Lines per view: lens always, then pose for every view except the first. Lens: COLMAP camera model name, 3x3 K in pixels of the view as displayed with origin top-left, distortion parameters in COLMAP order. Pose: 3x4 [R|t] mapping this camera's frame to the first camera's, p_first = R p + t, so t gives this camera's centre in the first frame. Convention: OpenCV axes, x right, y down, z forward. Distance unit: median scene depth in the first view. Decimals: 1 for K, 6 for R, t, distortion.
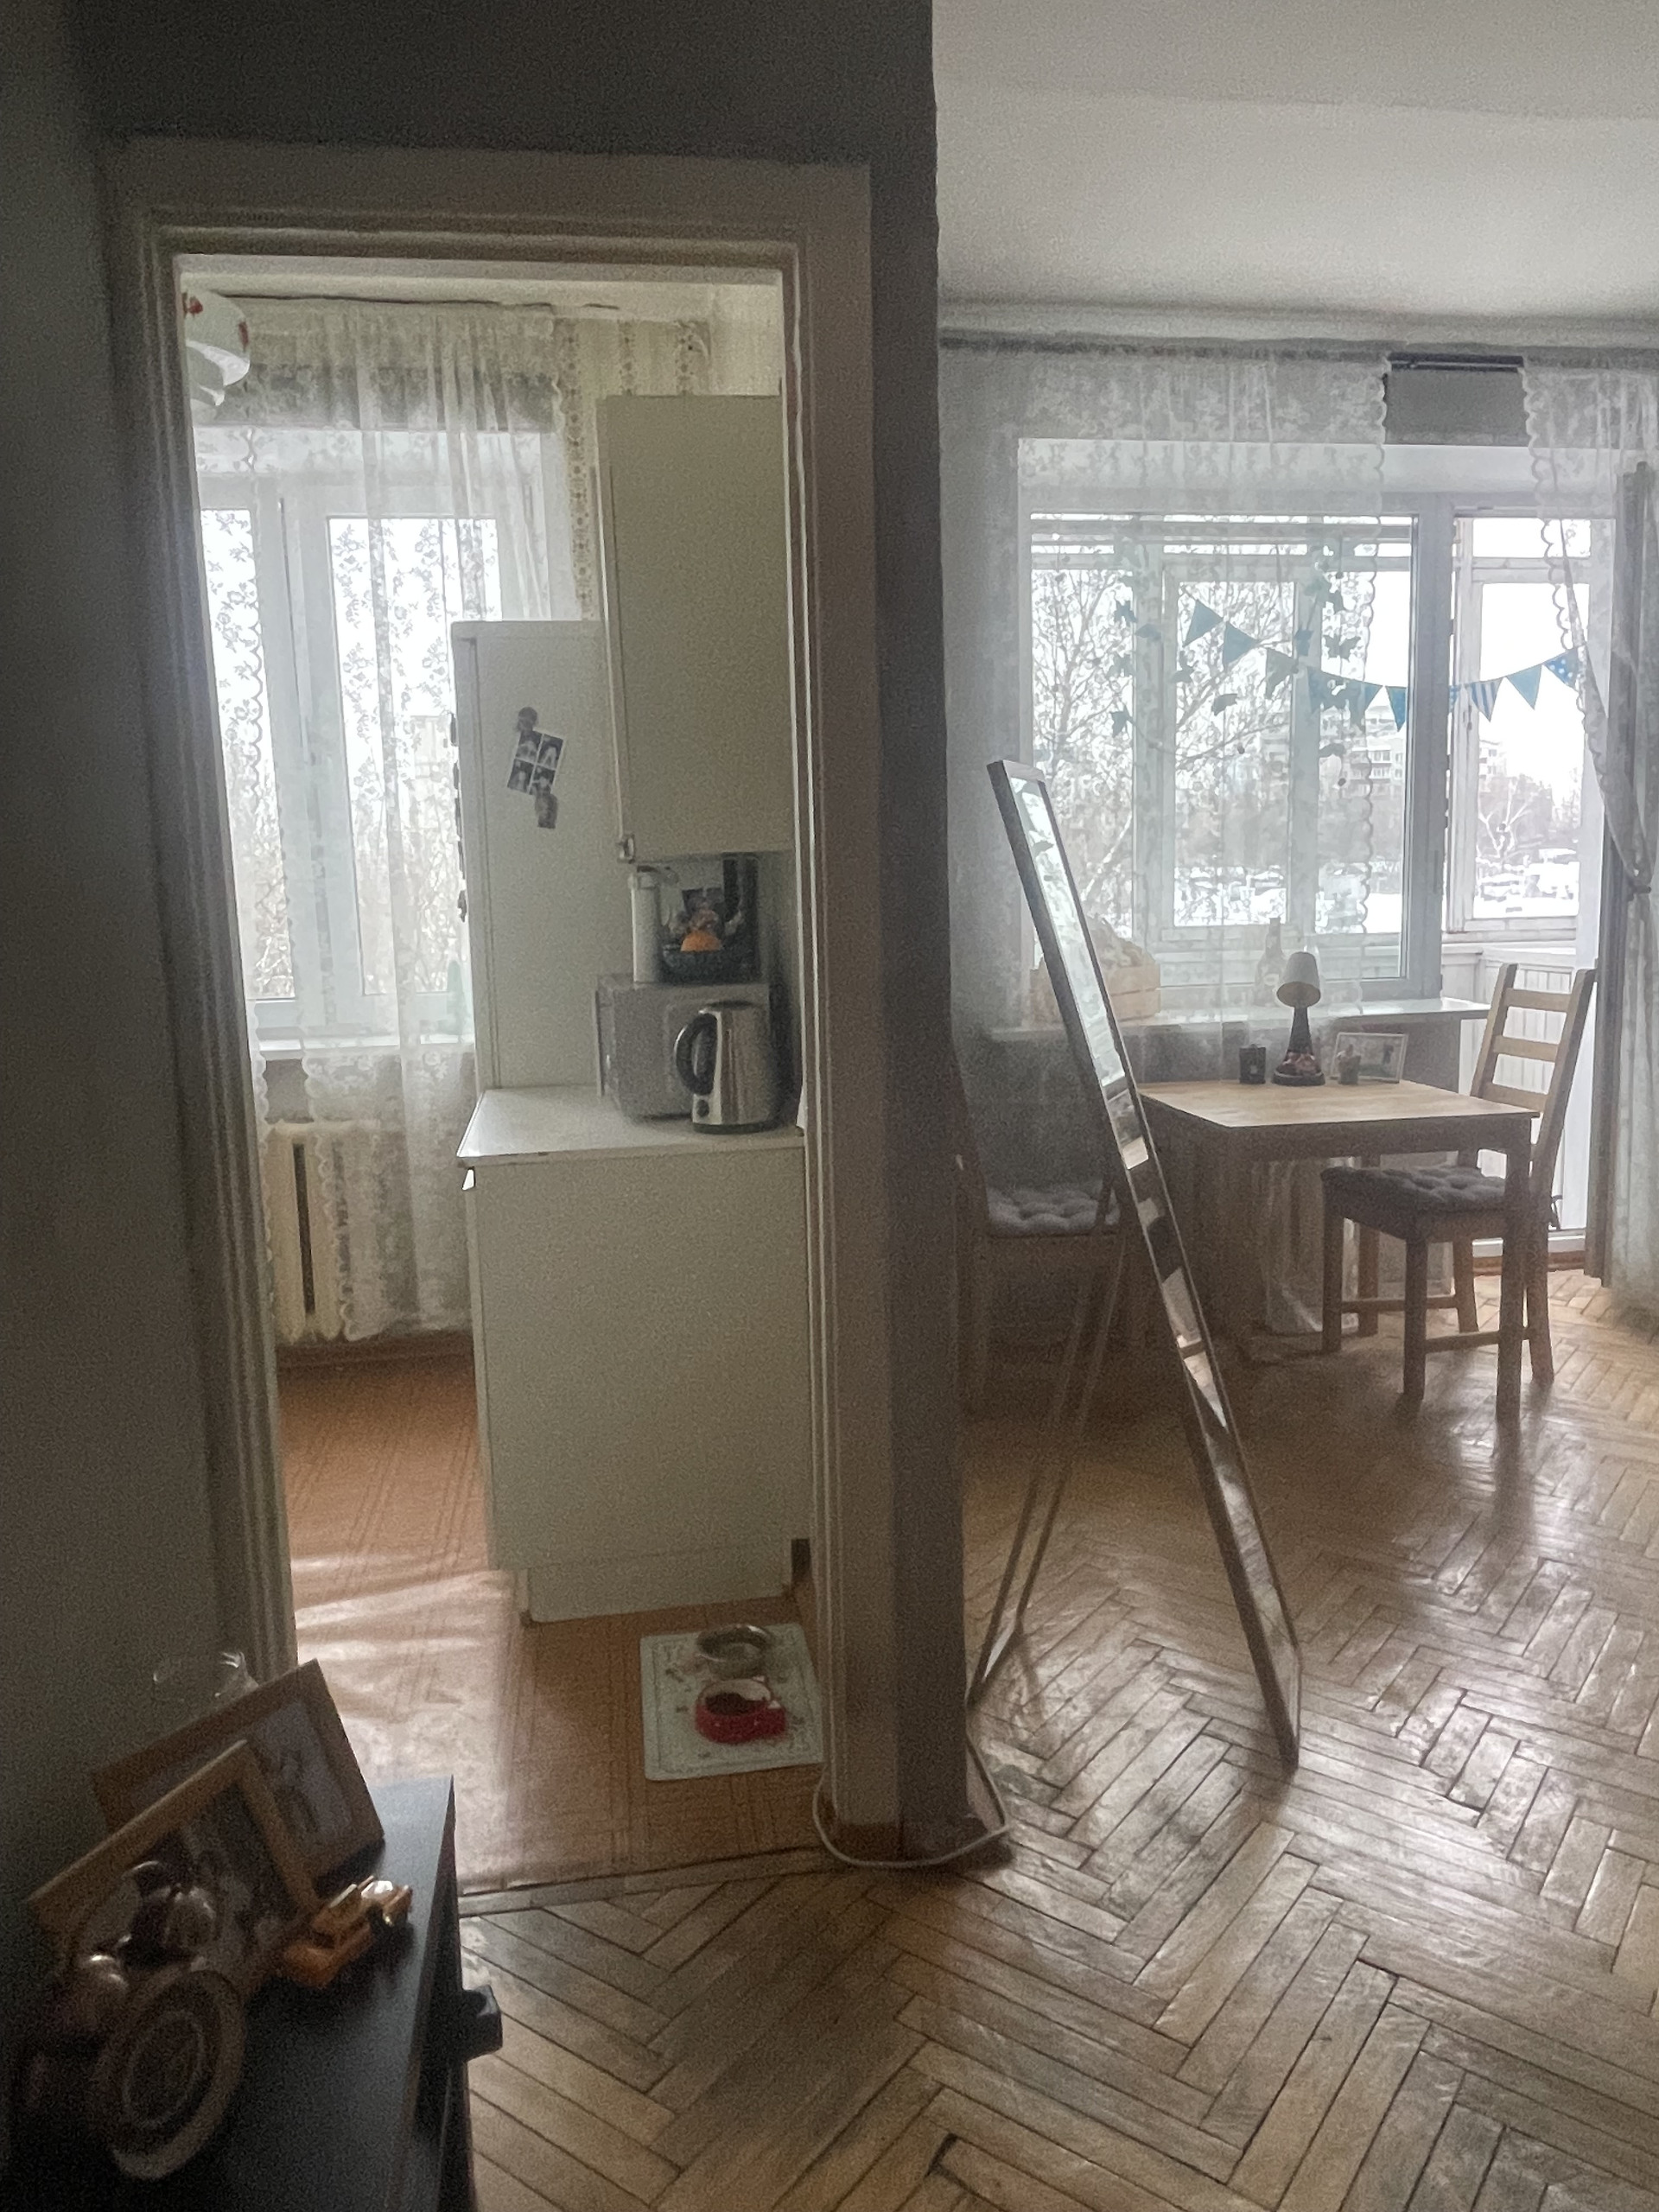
lens RADIAL K [[1519.1, 0, 835.1], [0, 1519.1, 1092.1], [0, 0, 1]] dist [0.018913, -0.041933]
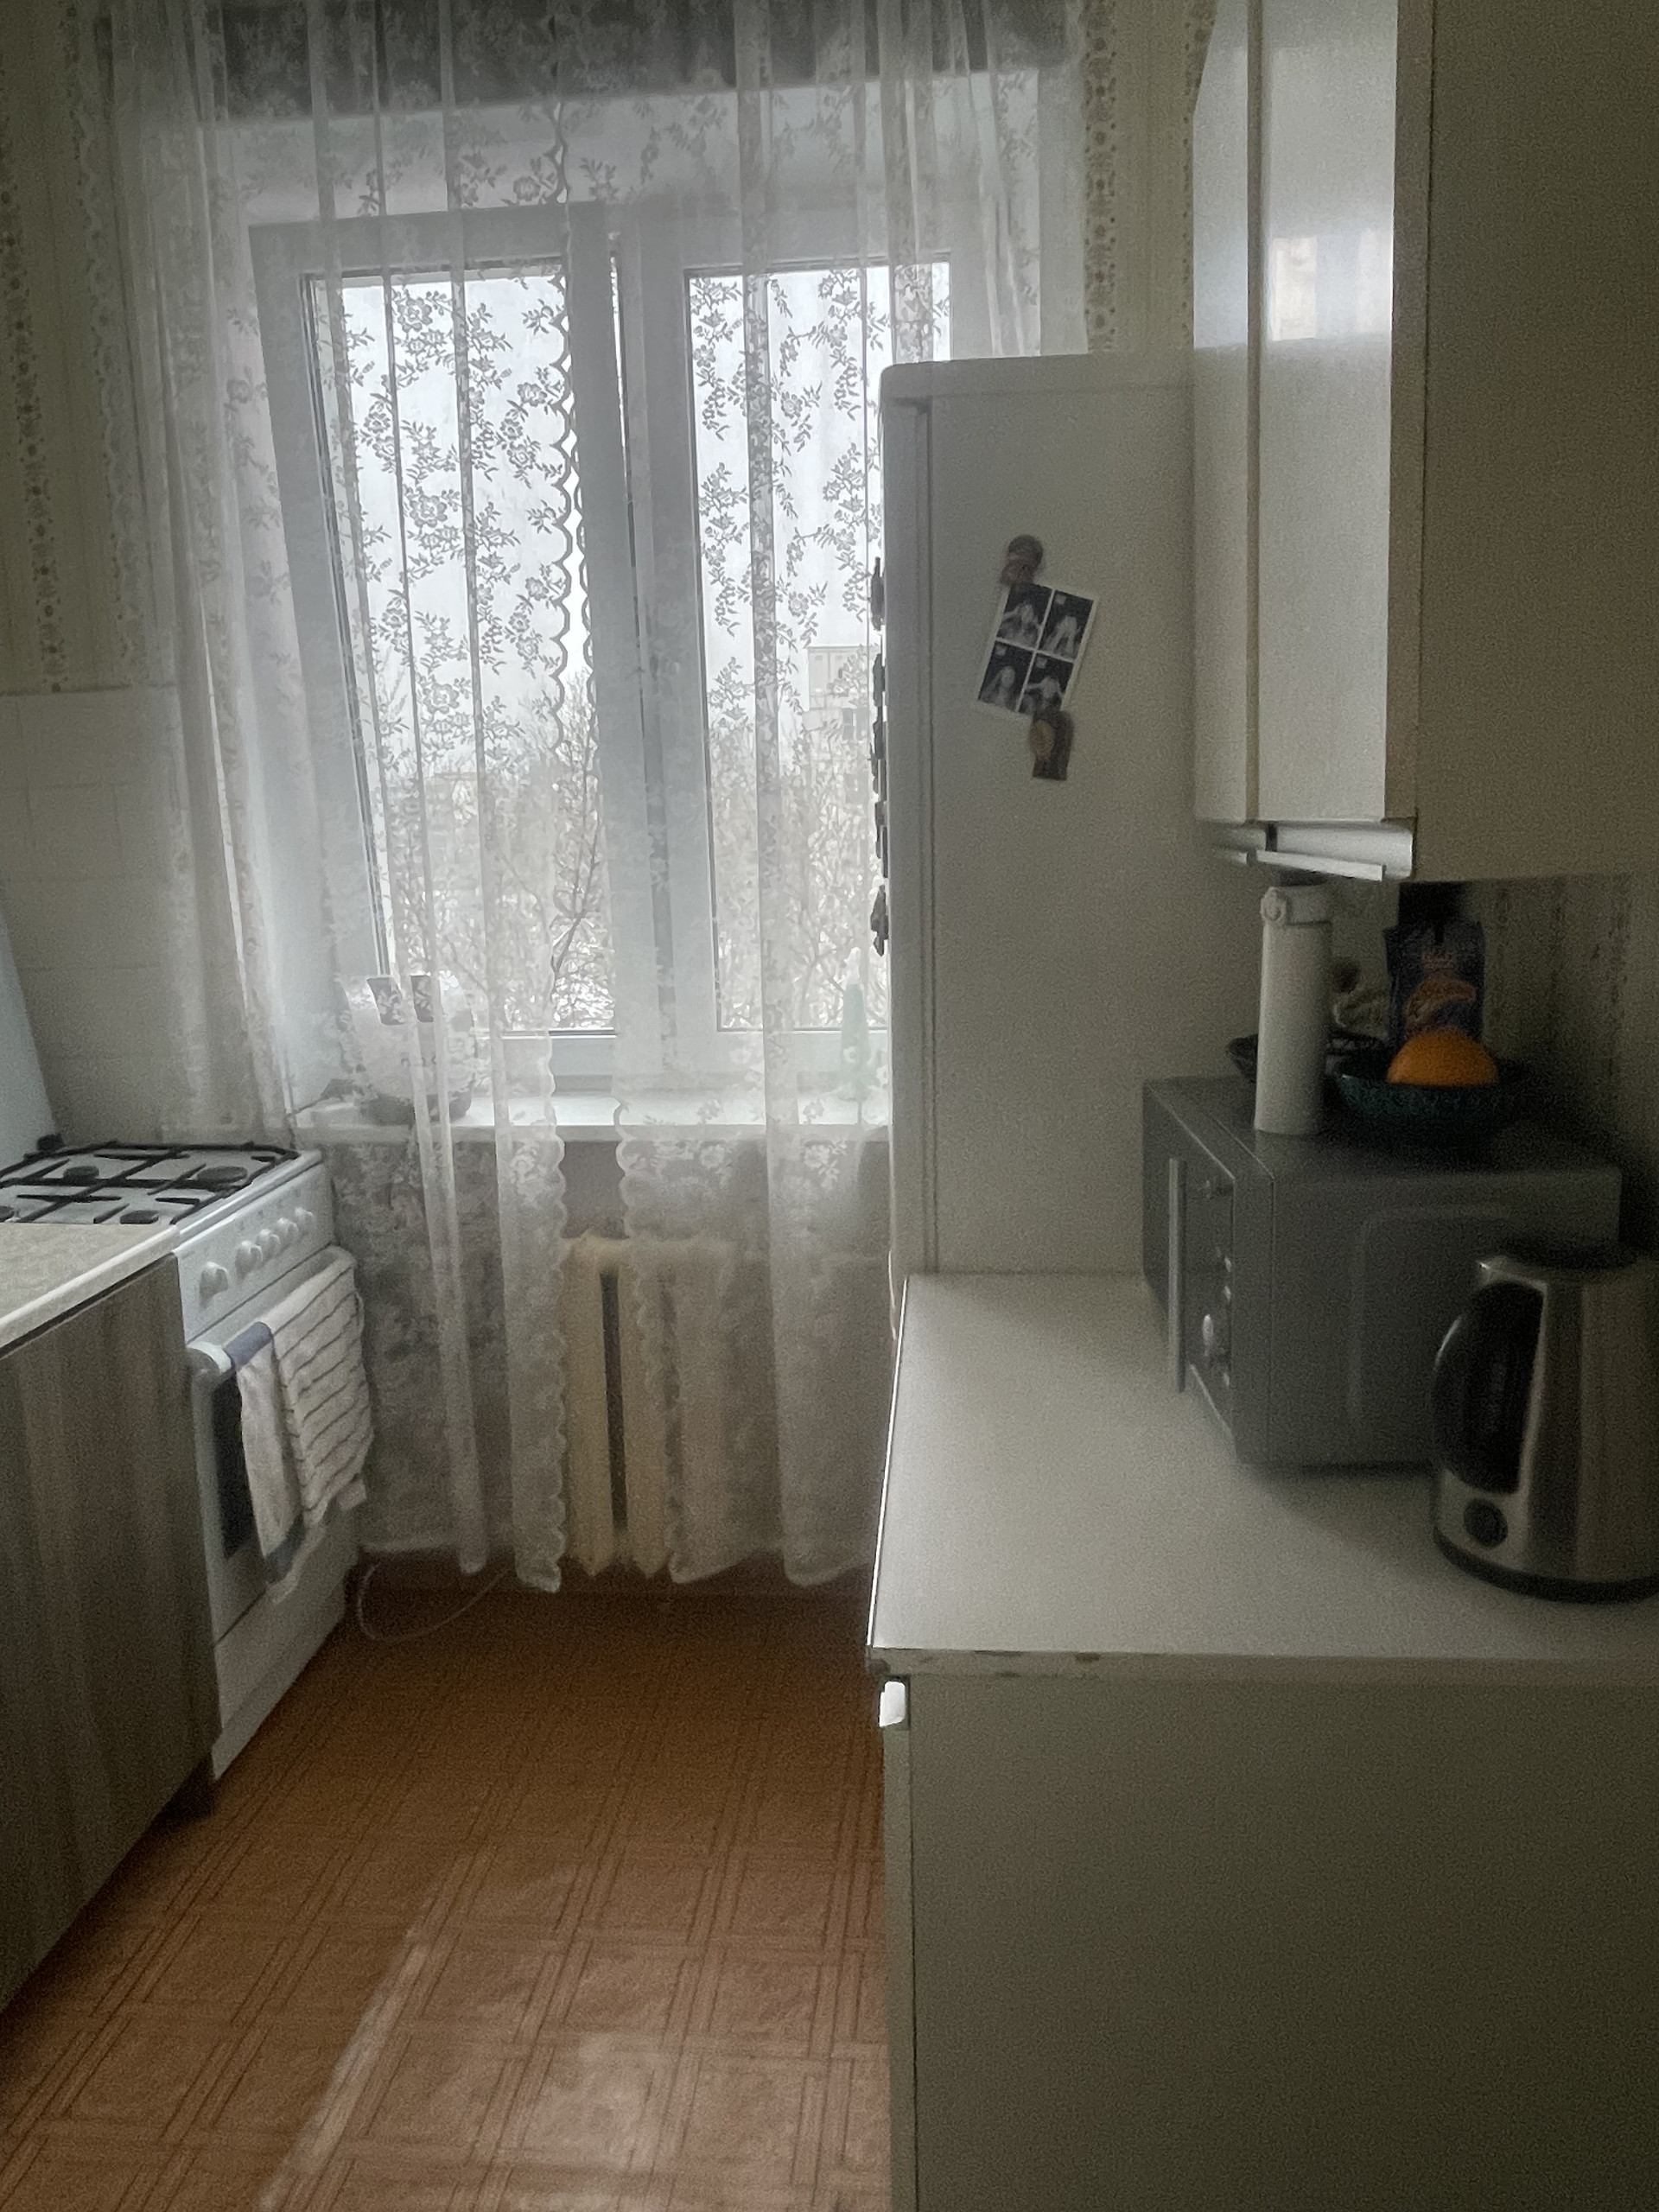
lens RADIAL K [[1519.1, 0, 835.1], [0, 1519.1, 1092.1], [0, 0, 1]] dist [0.018913, -0.041933]
pose [[0.968823, 0.047261, -0.243206, -0.113959], [-0.036244, 0.998112, 0.049579, -0.080368], [0.245090, -0.039219, 0.968707, 0.425303]]
